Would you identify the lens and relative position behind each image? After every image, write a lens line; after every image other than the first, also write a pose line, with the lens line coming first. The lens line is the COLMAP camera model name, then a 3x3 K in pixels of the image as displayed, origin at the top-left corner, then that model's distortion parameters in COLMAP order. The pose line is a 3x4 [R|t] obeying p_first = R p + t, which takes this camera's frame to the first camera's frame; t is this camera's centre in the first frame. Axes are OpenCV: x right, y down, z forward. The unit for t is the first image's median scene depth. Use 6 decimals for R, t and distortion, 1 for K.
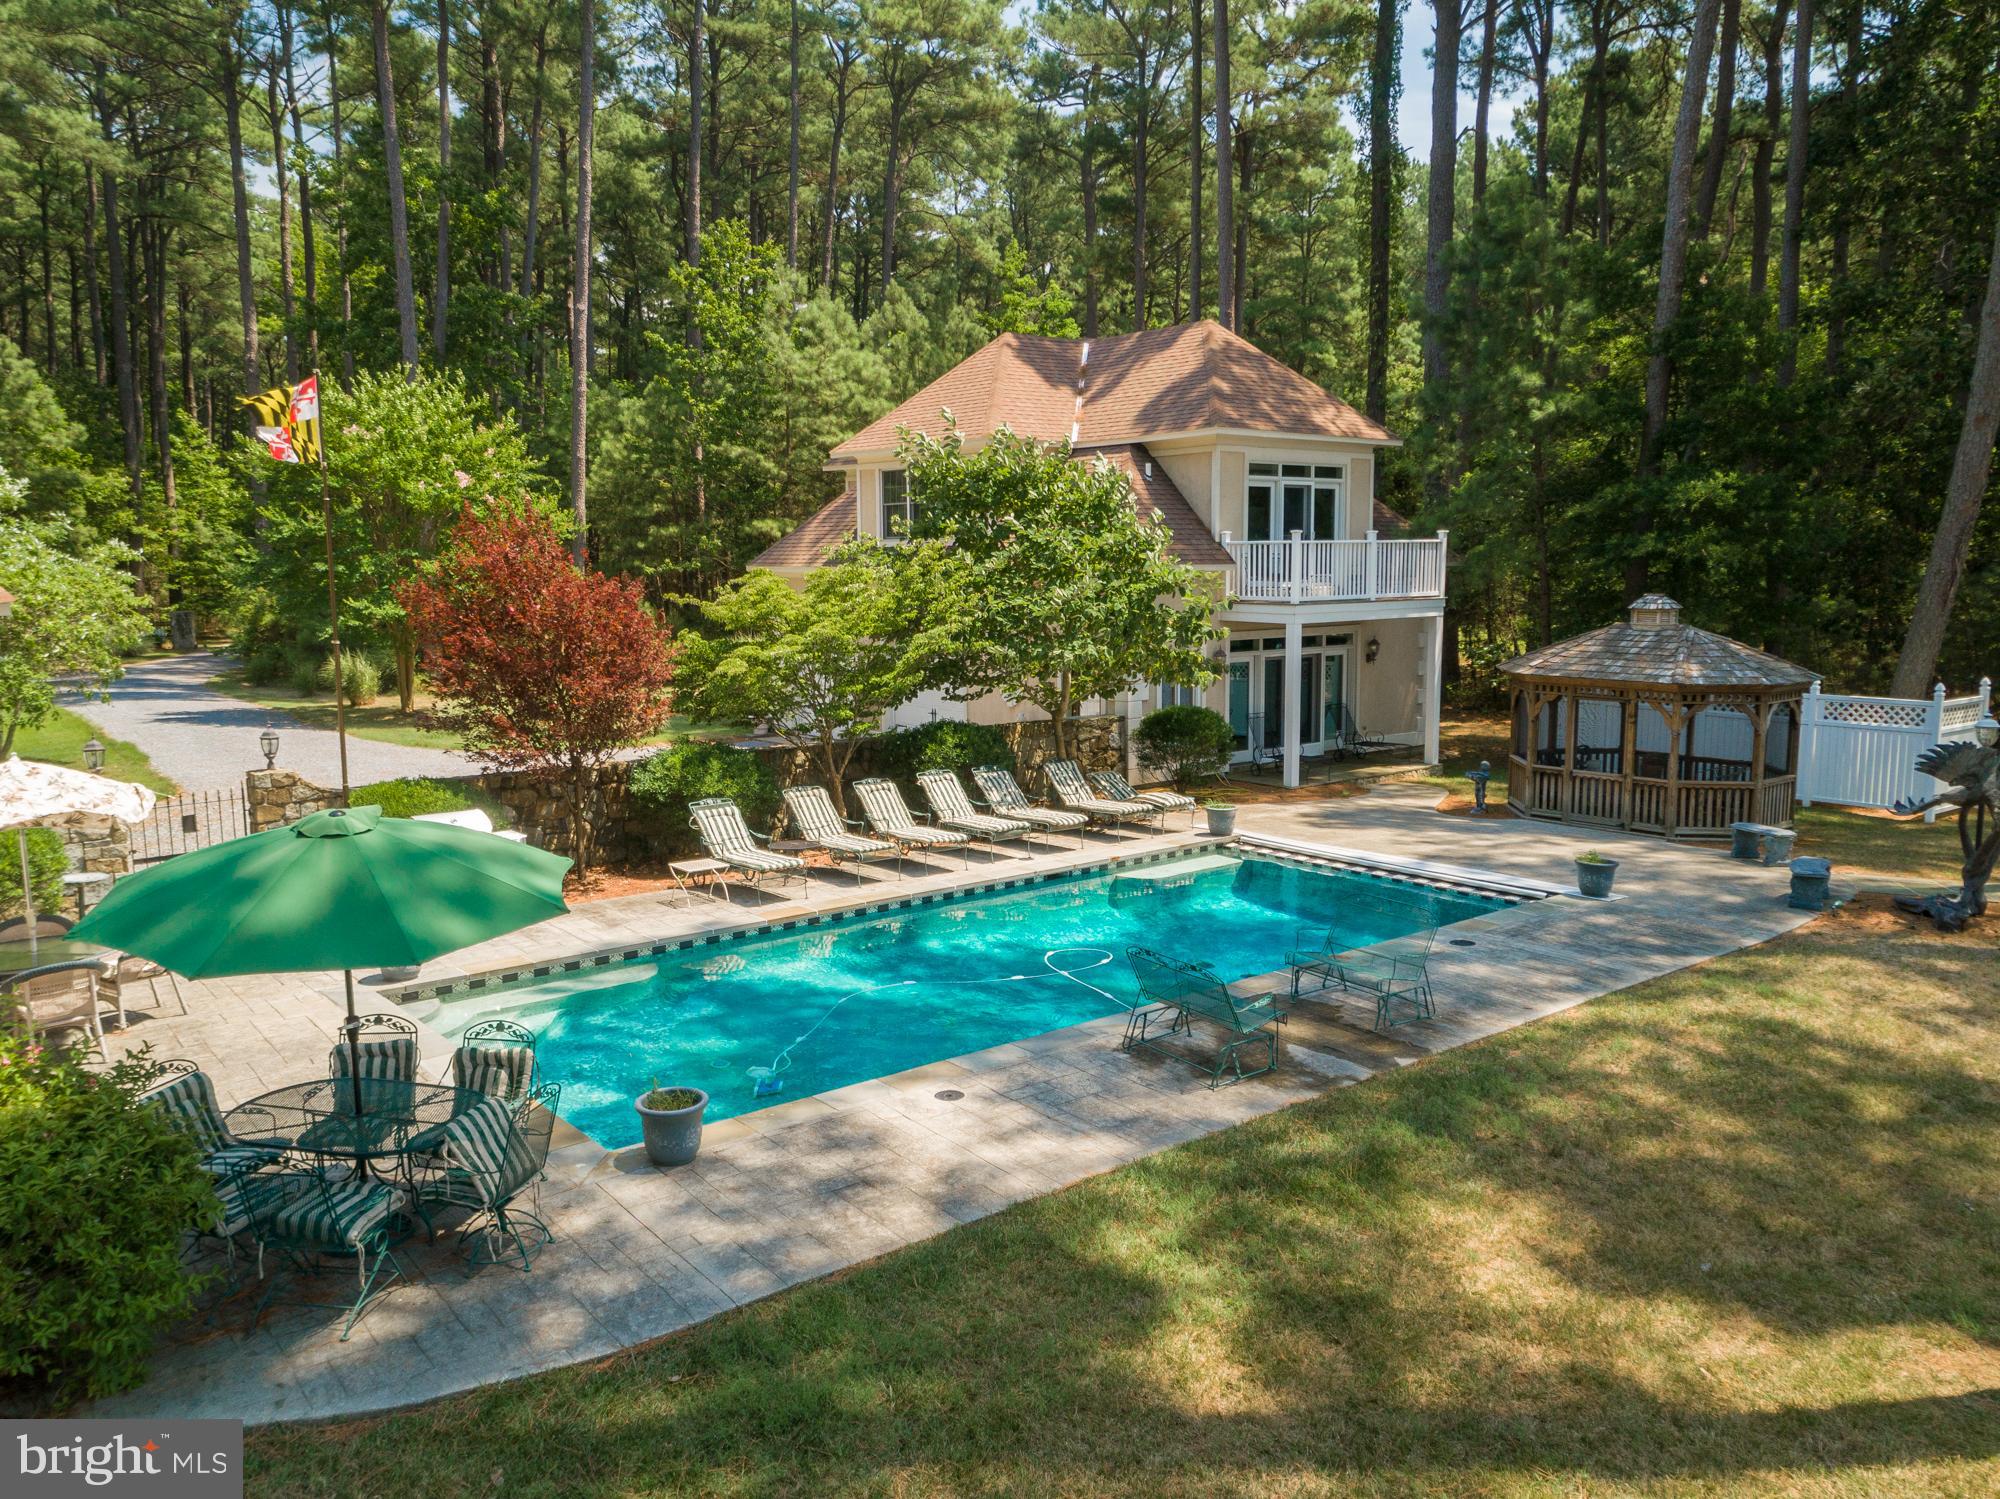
lens RADIAL K [[1493.9, 0, 998.6], [0, 1493.9, 752.8], [0, 0, 1]] dist [0.035963, -0.010702]
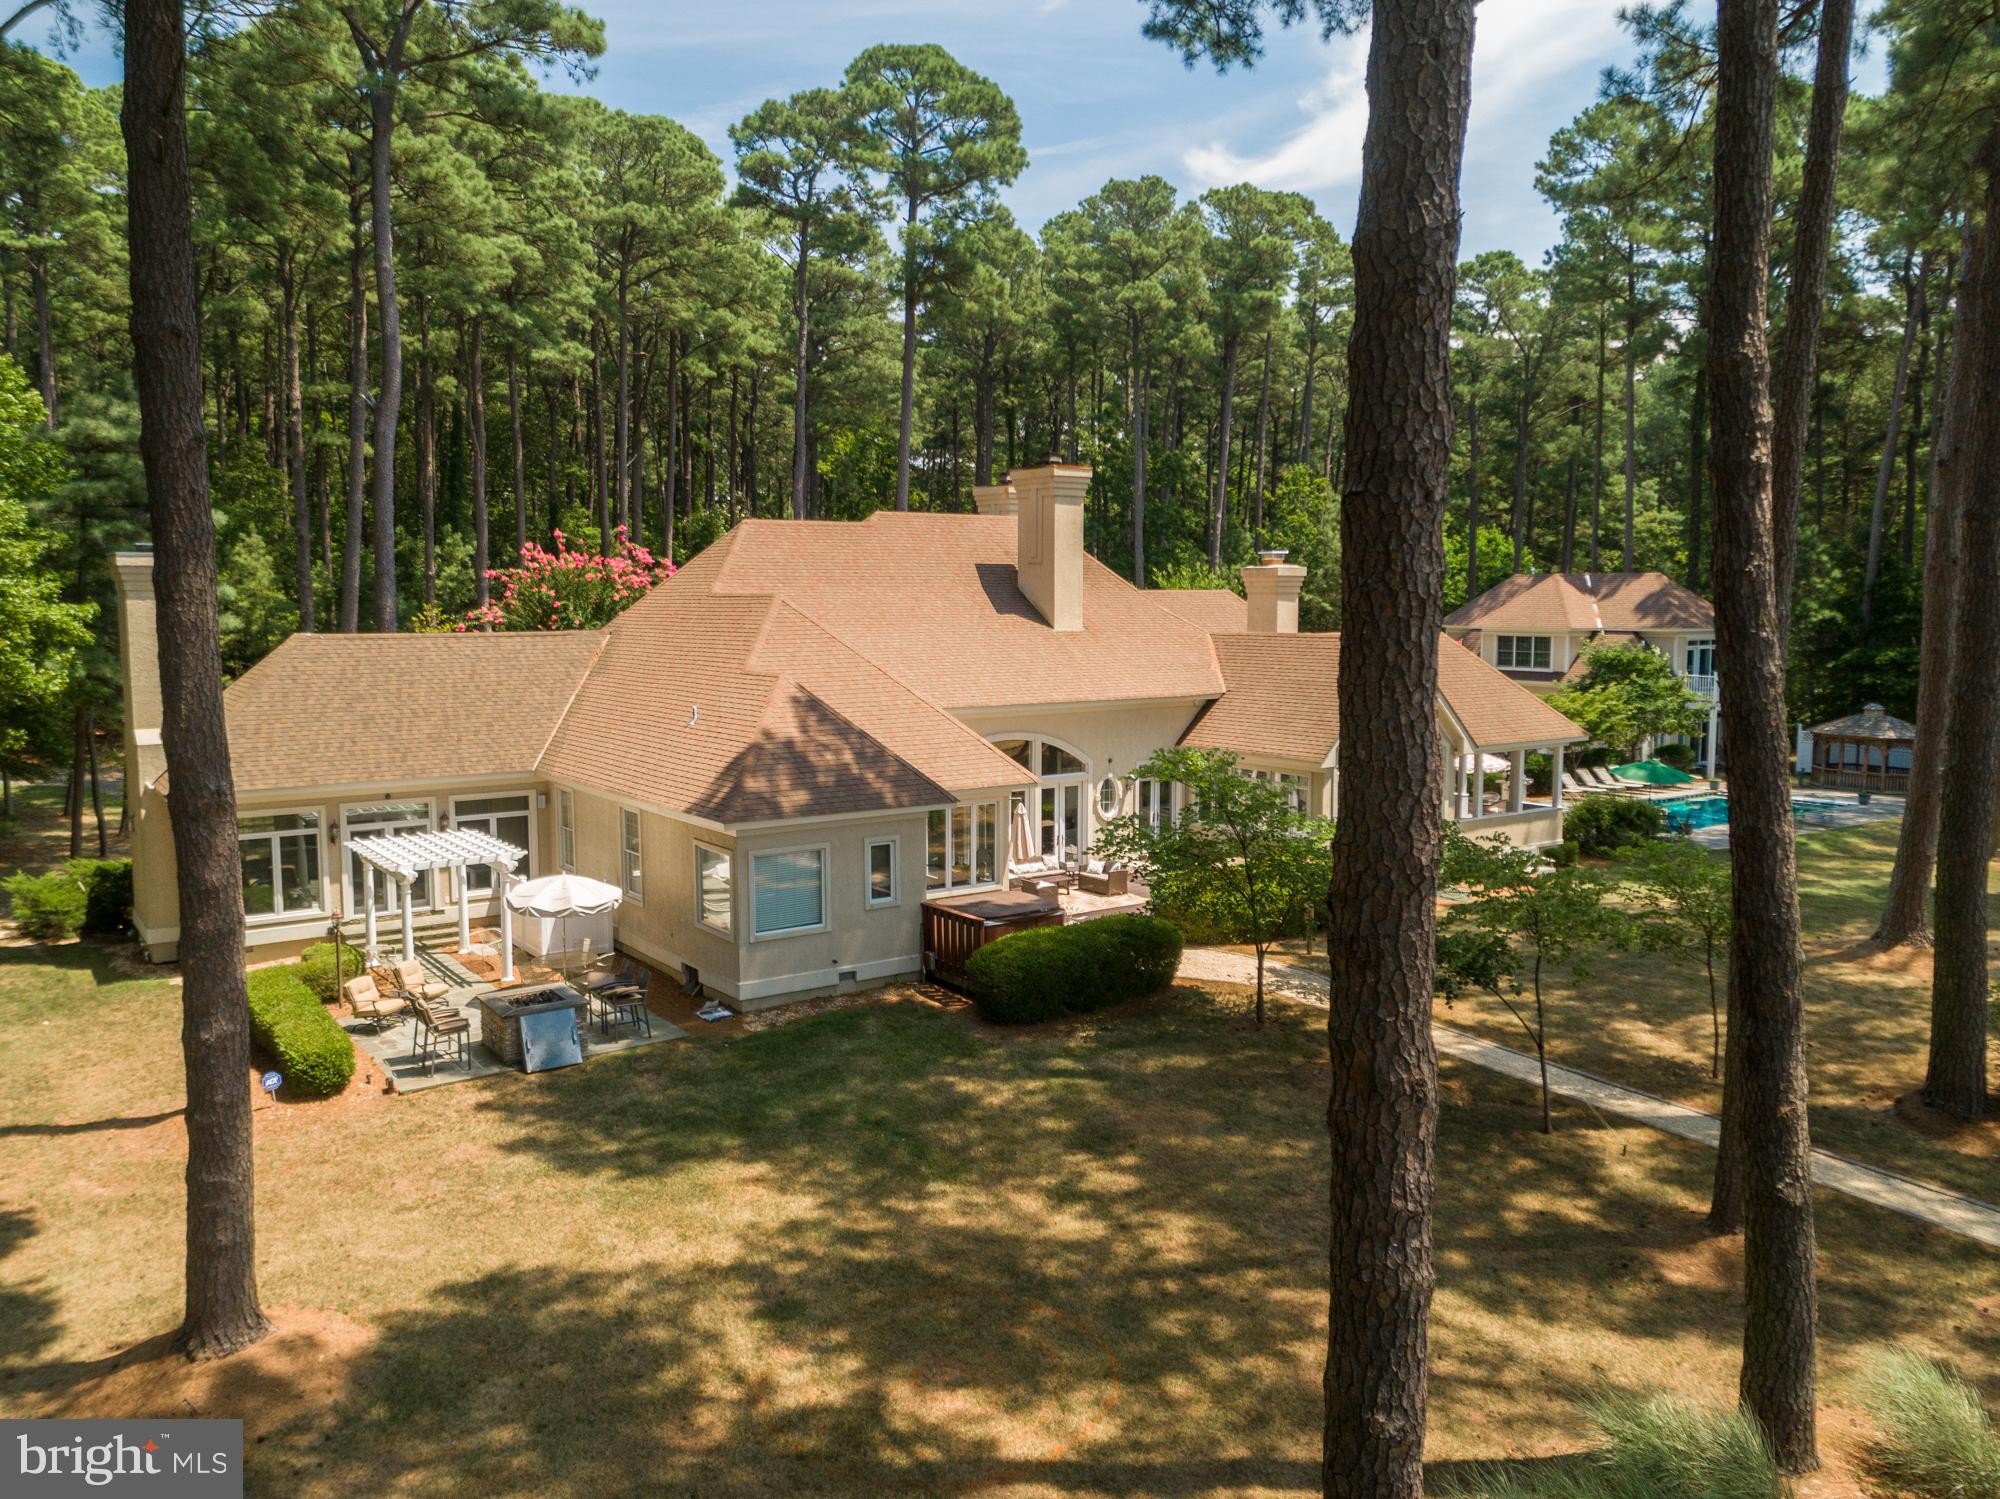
lens RADIAL K [[1493.9, 0, 1000.9], [0, 1493.9, 752.2], [0, 0, 1]] dist [0.035963, -0.010702]
pose [[0.996301, 0.015968, -0.084430, -0.734587], [-0.018103, 0.999534, -0.024577, 0.060591], [0.083998, 0.026014, 0.996126, -1.497803]]
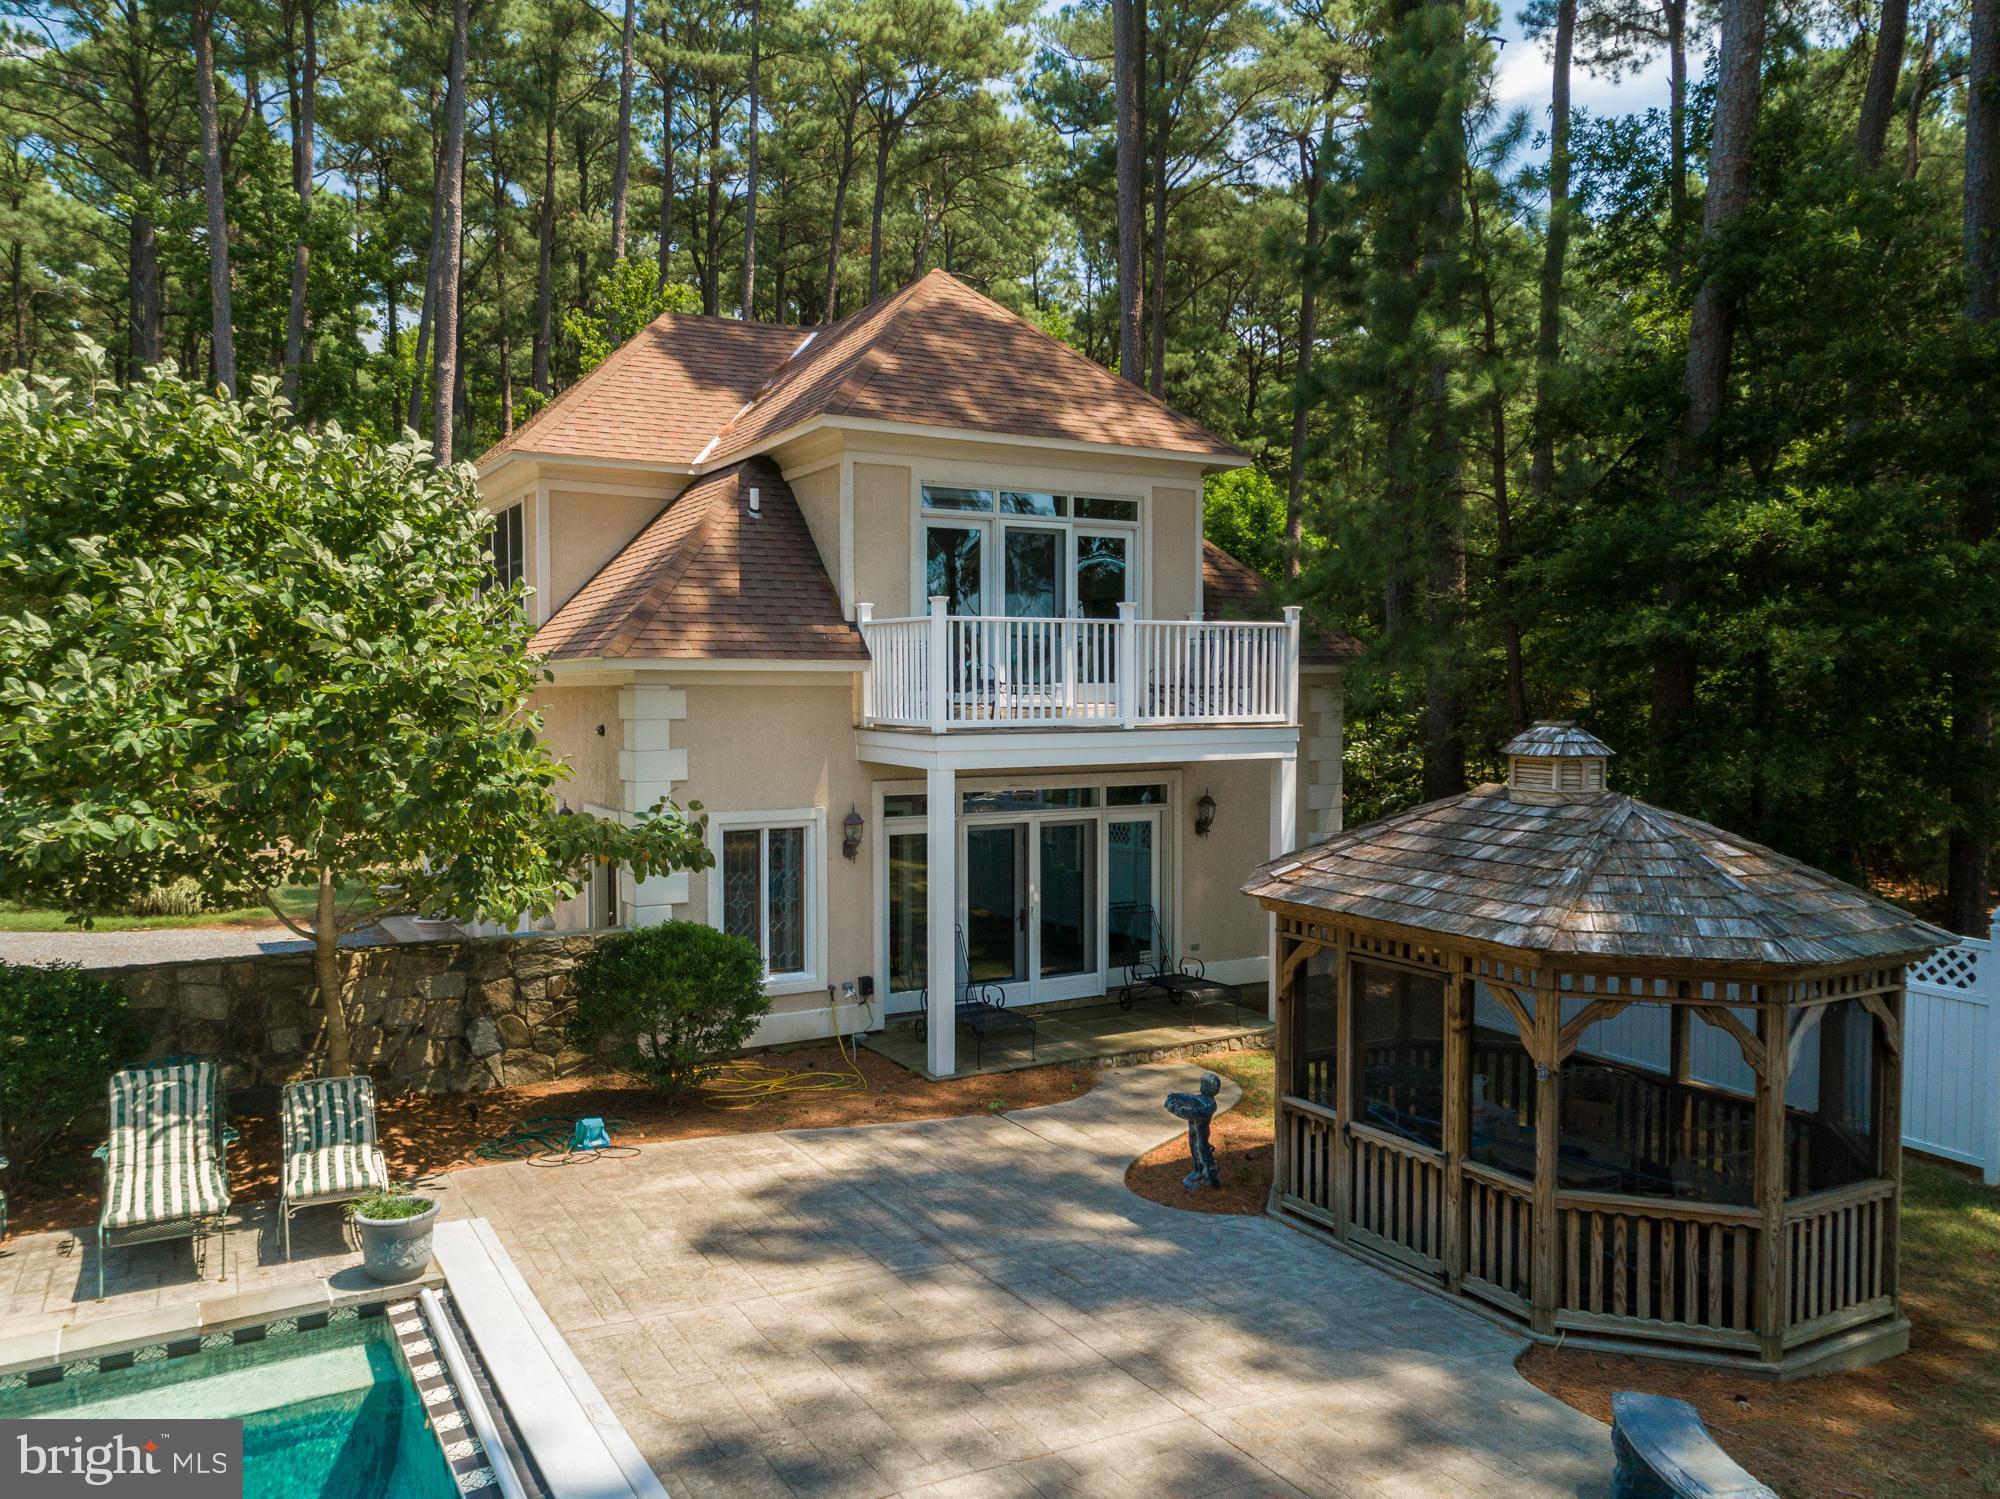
lens RADIAL K [[1493.9, 0, 1002.5], [0, 1493.9, 747.8], [0, 0, 1]] dist [0.035963, -0.010702]
pose [[0.986740, 0.014650, -0.161647, 0.305475], [-0.028663, 0.995994, -0.084700, -0.049387], [0.159759, 0.088210, 0.983207, 0.476713]]
